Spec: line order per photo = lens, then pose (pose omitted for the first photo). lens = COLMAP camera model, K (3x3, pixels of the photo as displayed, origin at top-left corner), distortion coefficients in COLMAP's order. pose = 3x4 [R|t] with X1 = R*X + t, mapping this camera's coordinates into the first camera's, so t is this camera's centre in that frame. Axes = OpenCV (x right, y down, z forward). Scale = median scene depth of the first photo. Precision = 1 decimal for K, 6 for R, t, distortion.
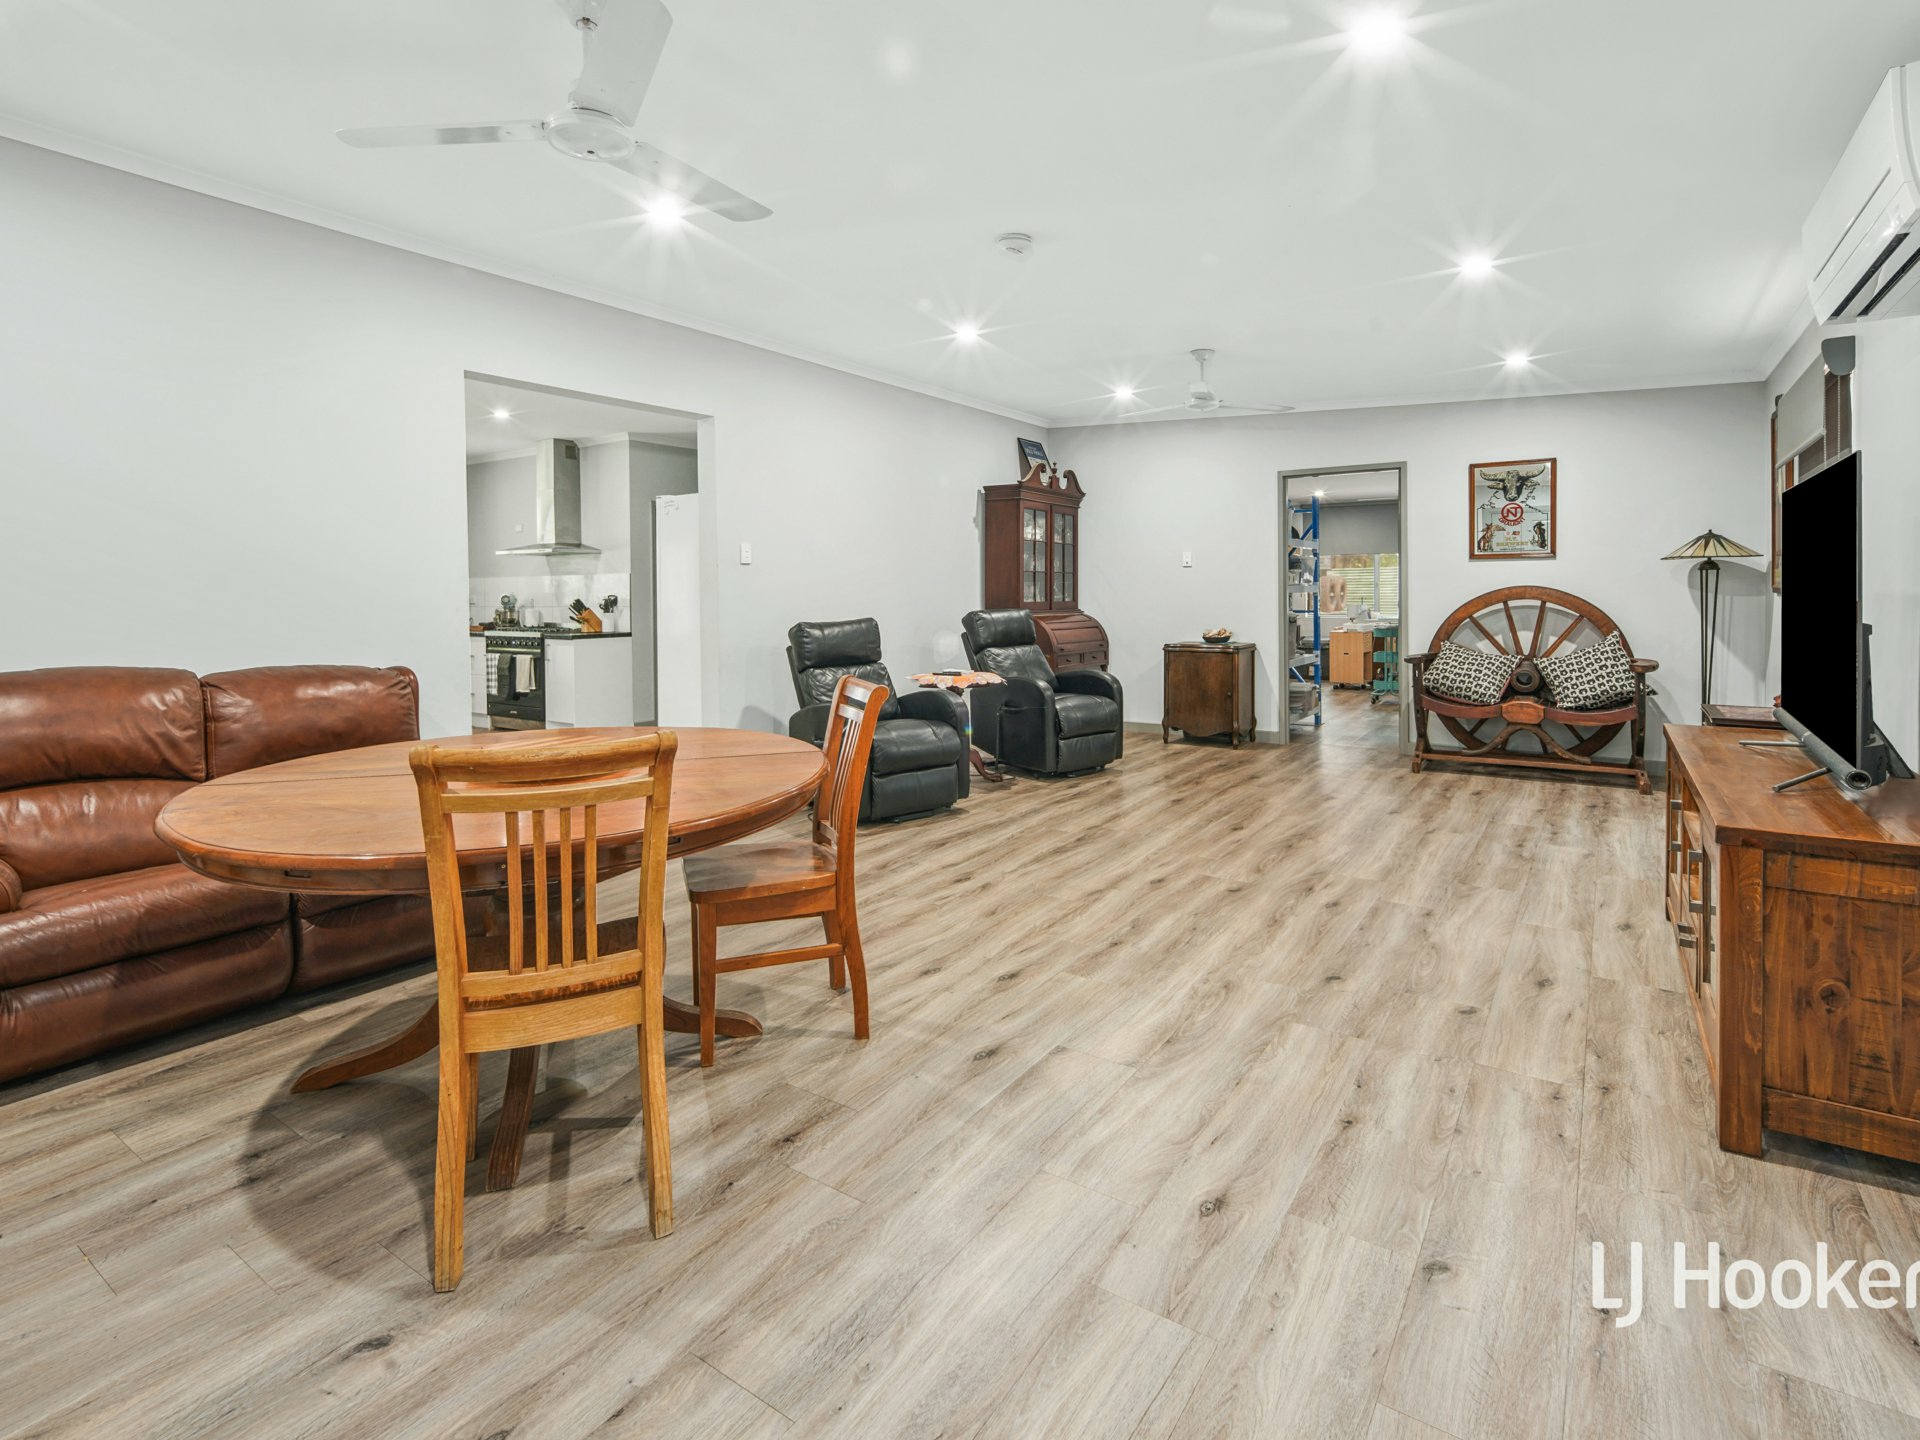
lens RADIAL K [[938.2, 0, 949.9], [0, 938.2, 590.7], [0, 0, 1]] dist [0.001623, -0.000331]
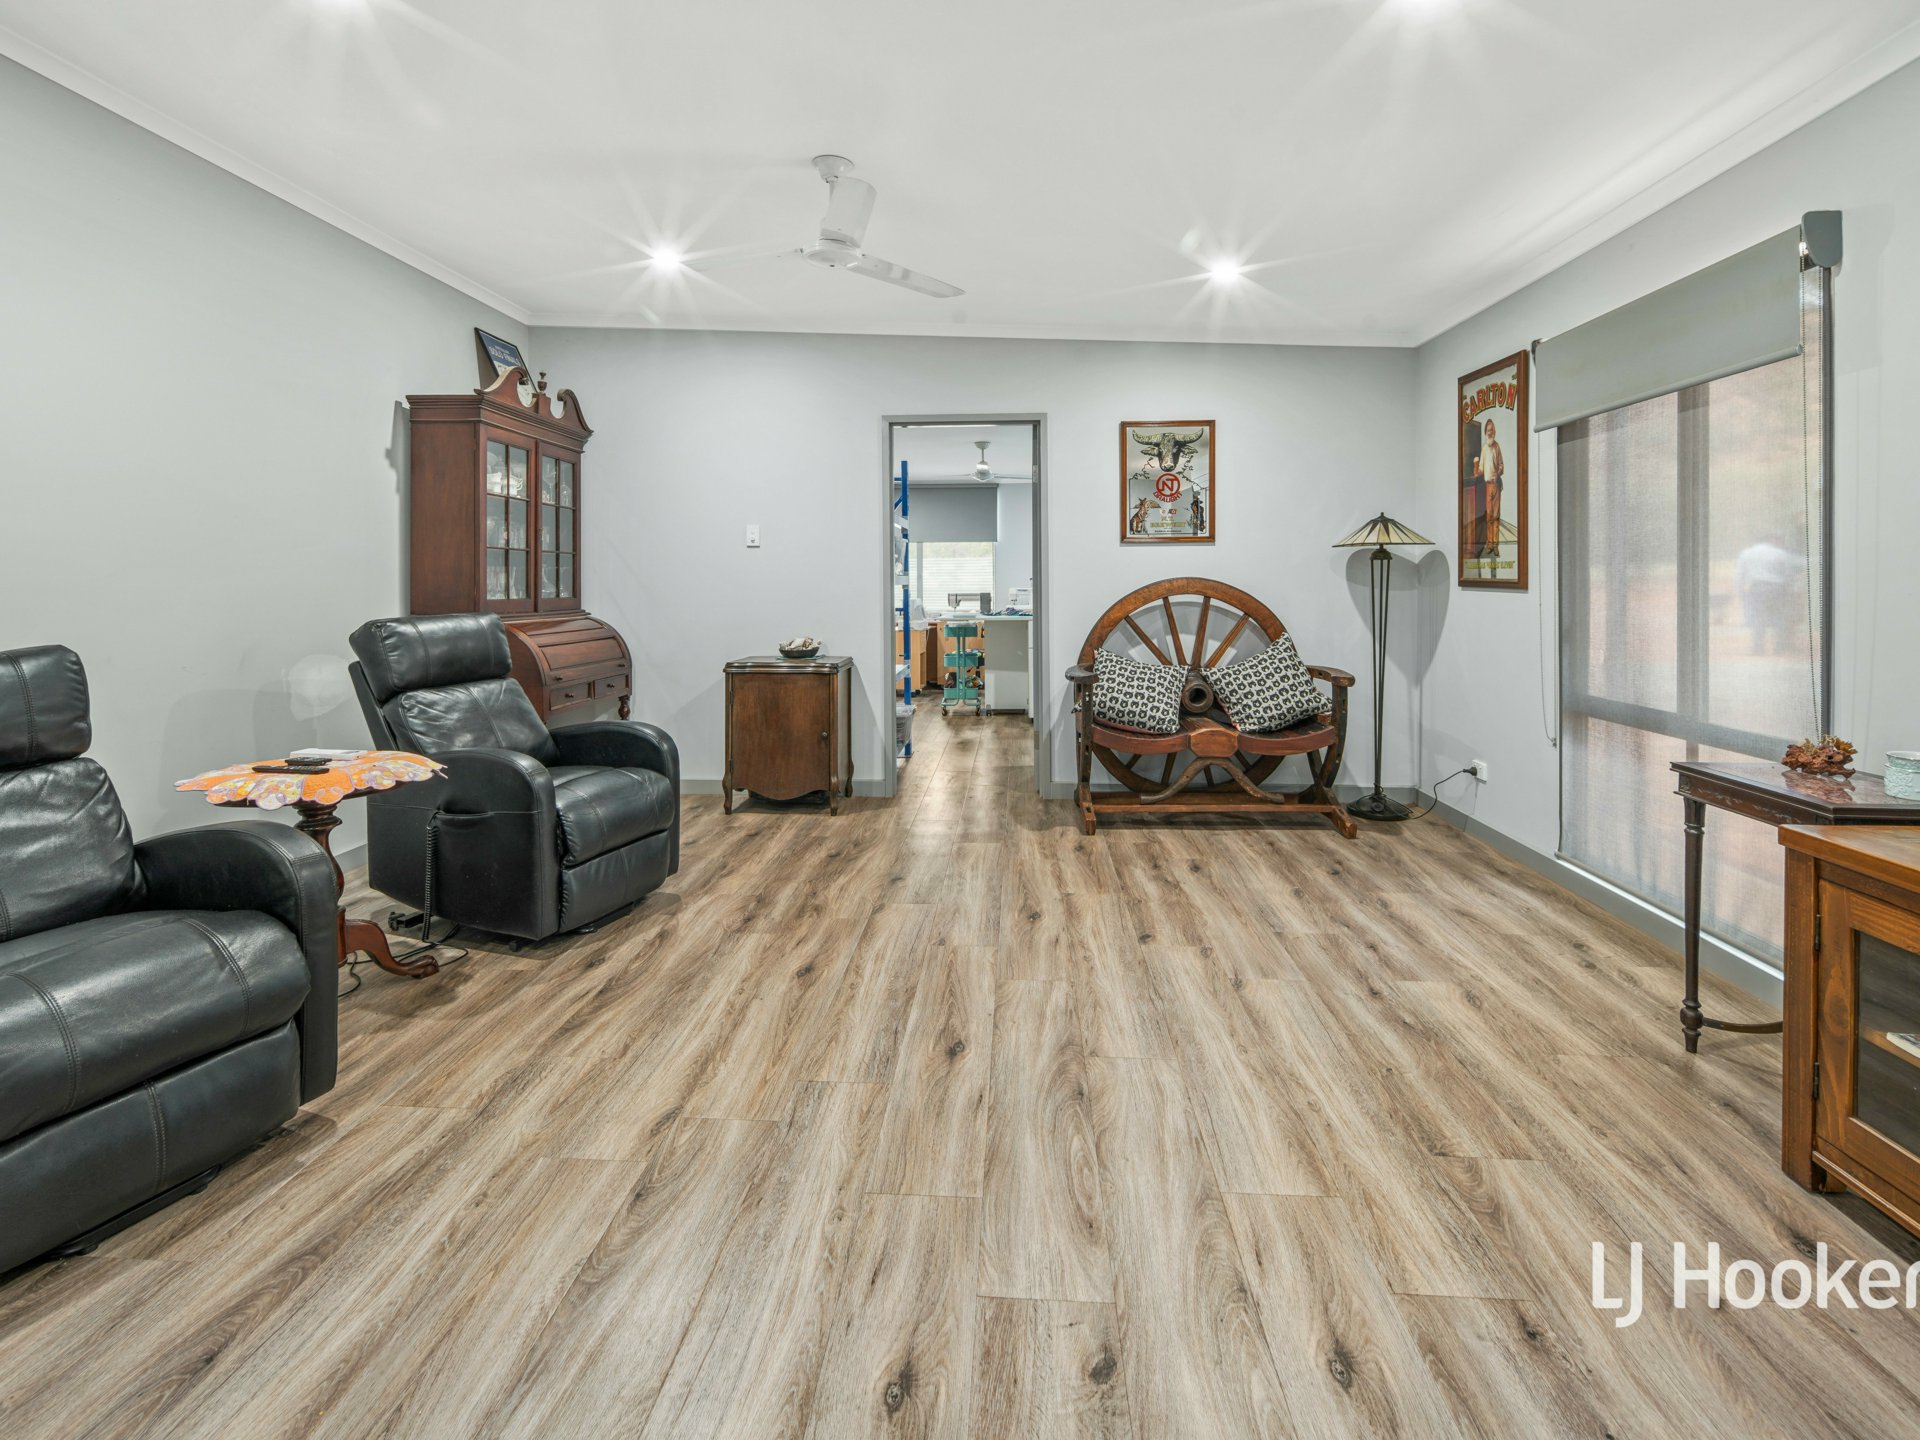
lens RADIAL K [[938.2, 0, 949.9], [0, 938.2, 590.7], [0, 0, 1]] dist [0.001623, -0.000331]
pose [[0.858350, 0.000048, 0.513065, 0.030619], [-0.003665, 0.999975, 0.006038, 0.002019], [-0.513052, -0.007063, 0.858328, 0.404438]]
